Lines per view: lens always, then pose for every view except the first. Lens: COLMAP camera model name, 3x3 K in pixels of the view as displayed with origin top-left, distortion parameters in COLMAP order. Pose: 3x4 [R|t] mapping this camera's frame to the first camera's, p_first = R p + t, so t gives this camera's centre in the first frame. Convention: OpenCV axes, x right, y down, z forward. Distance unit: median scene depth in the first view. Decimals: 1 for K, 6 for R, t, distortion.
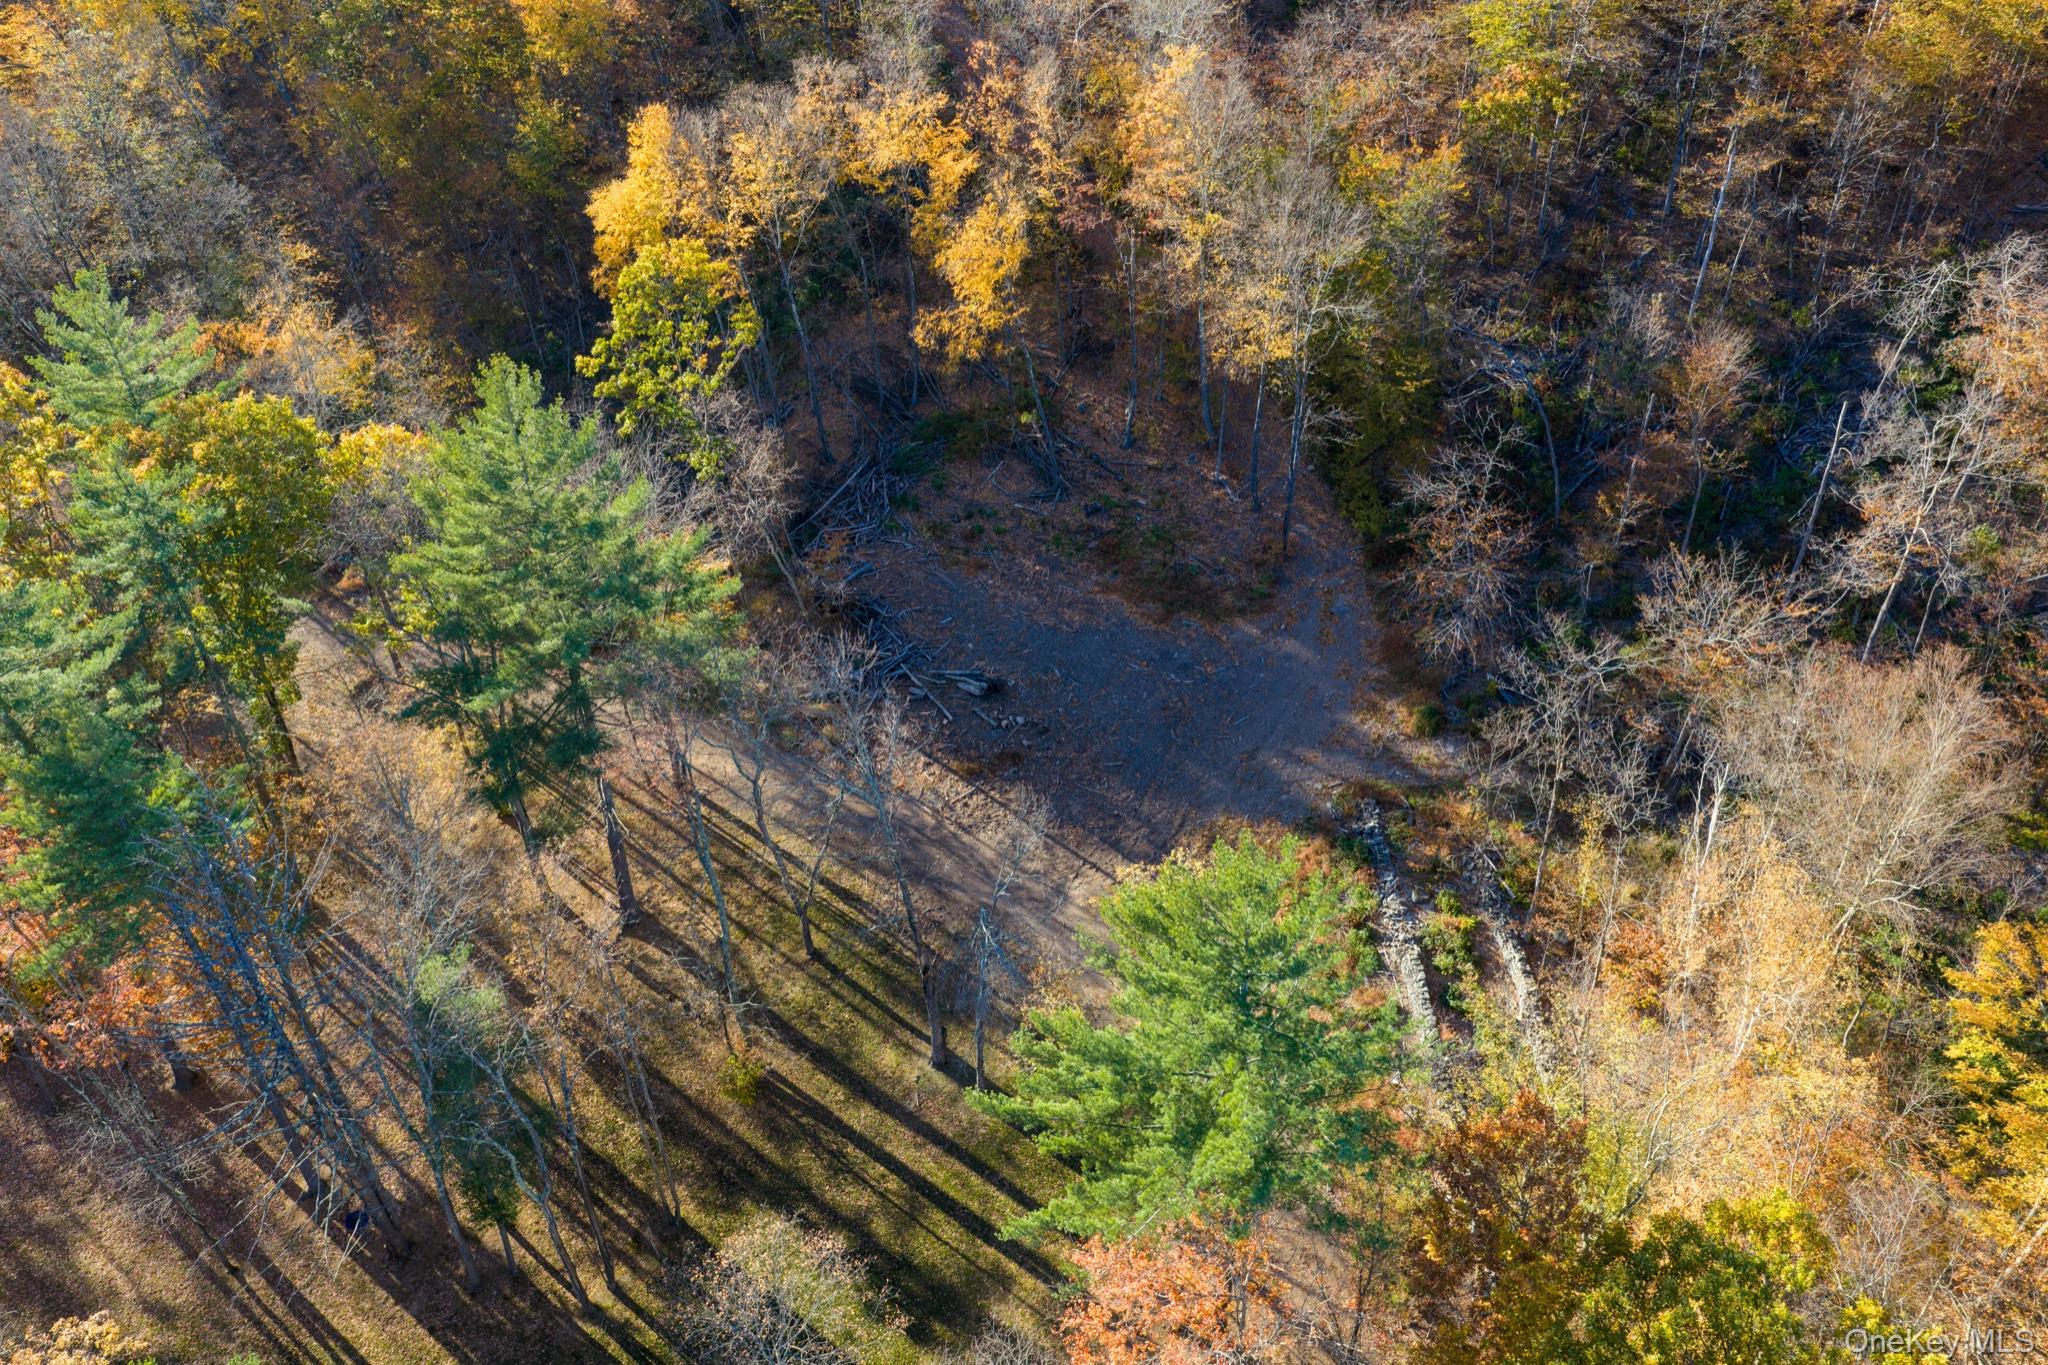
lens RADIAL K [[1633.7, 0, 1024.0], [0, 1633.7, 682.5], [0, 0, 1]] dist [0.002887, -0.001074]
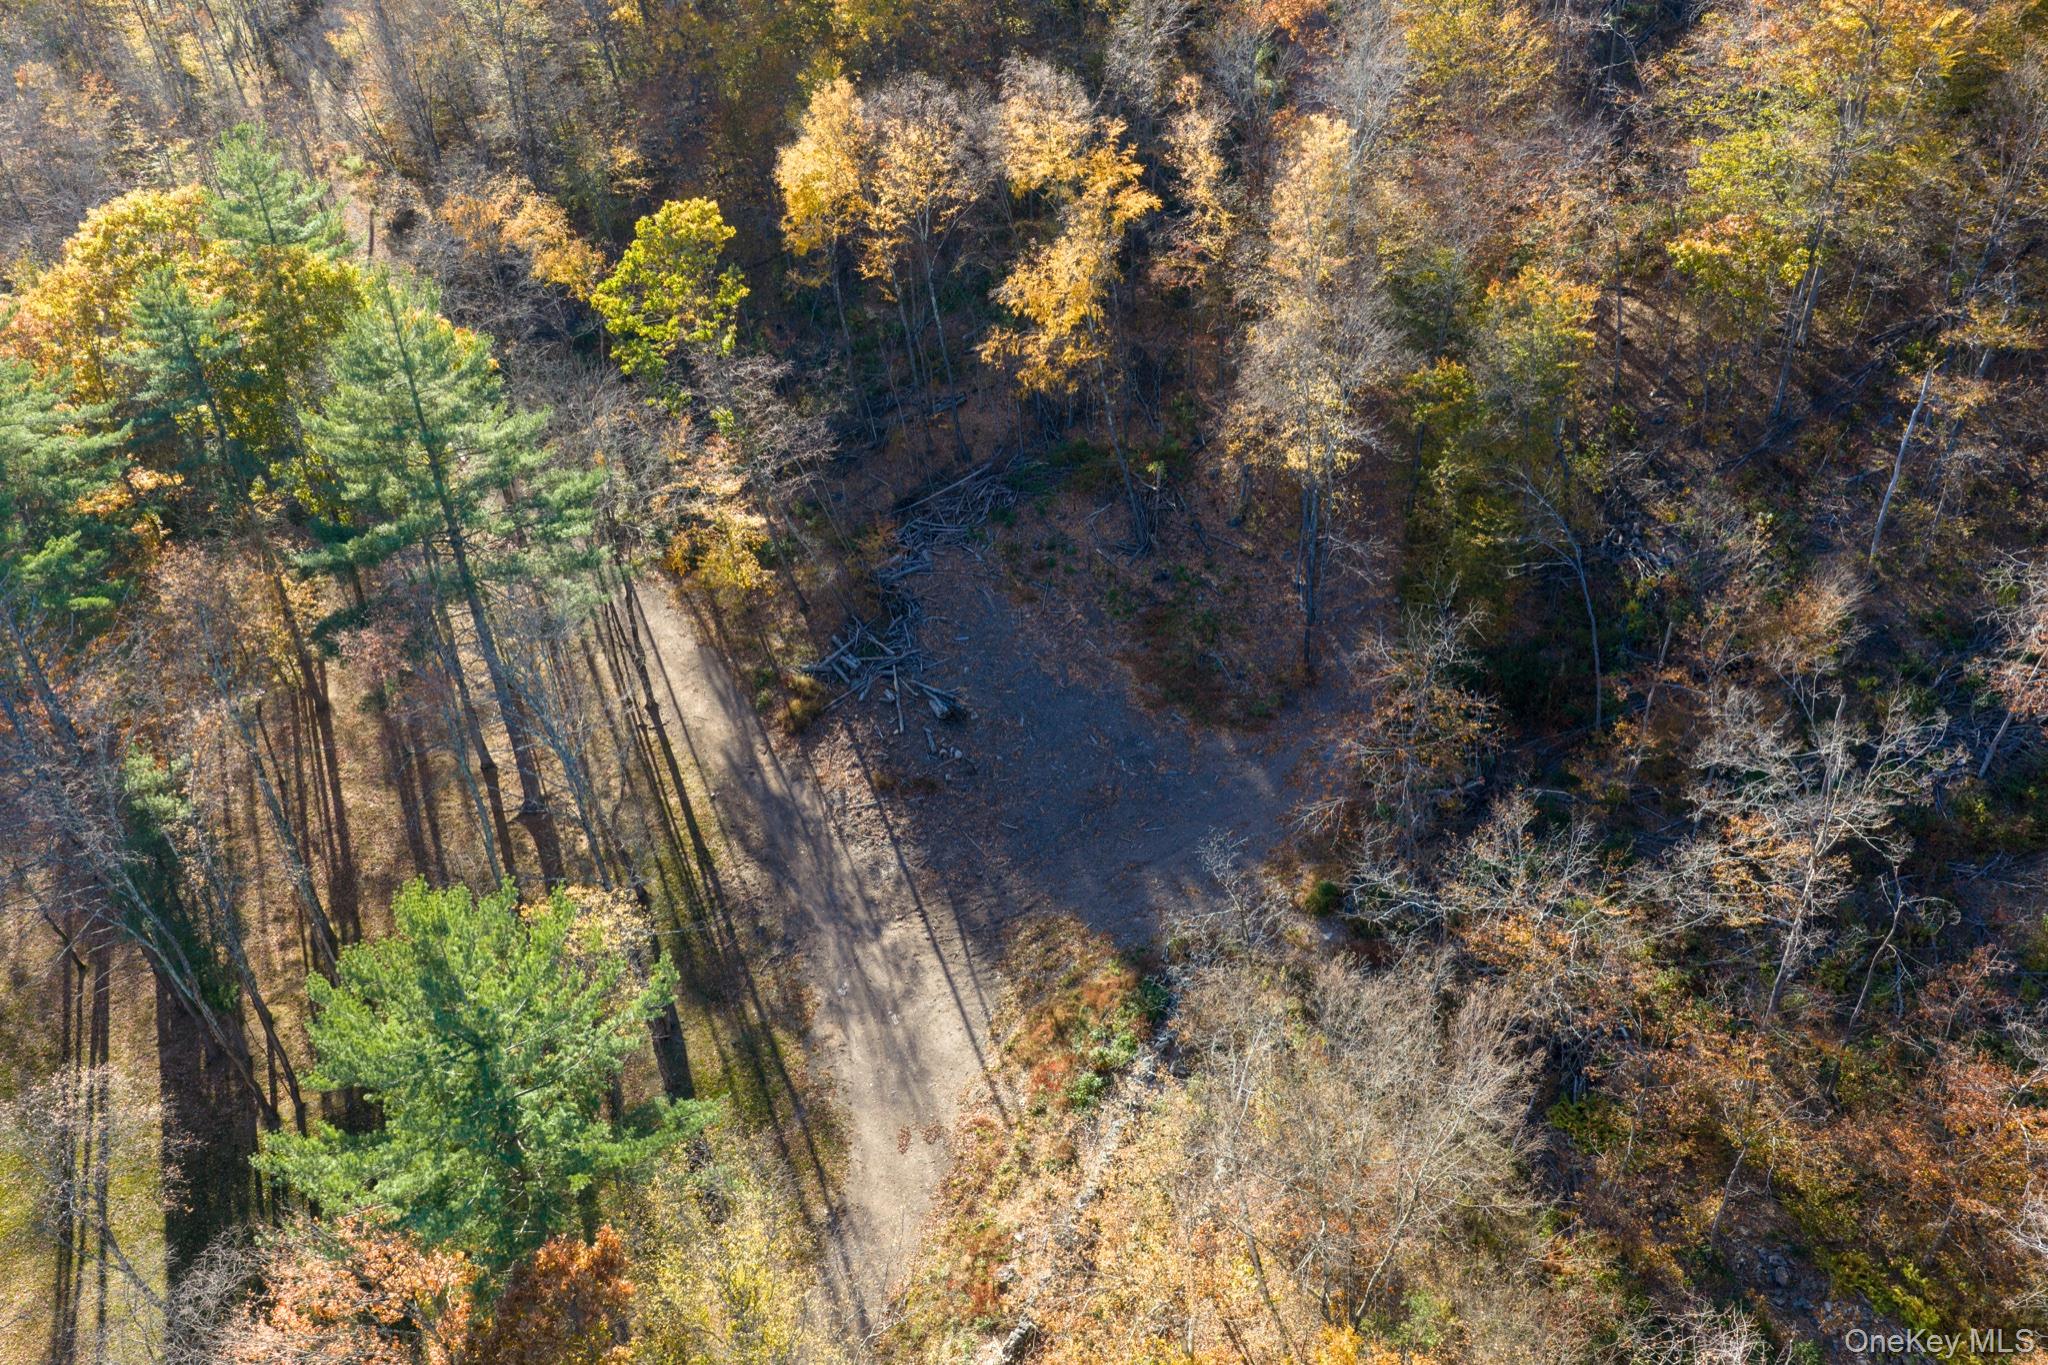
lens RADIAL K [[1633.7, 0, 1024.0], [0, 1633.7, 682.5], [0, 0, 1]] dist [0.002887, -0.001074]
pose [[0.886171, 0.305252, -0.348599, 0.355767], [-0.305111, 0.950622, 0.056797, -0.084284], [0.348723, 0.056030, 0.935549, 0.091849]]
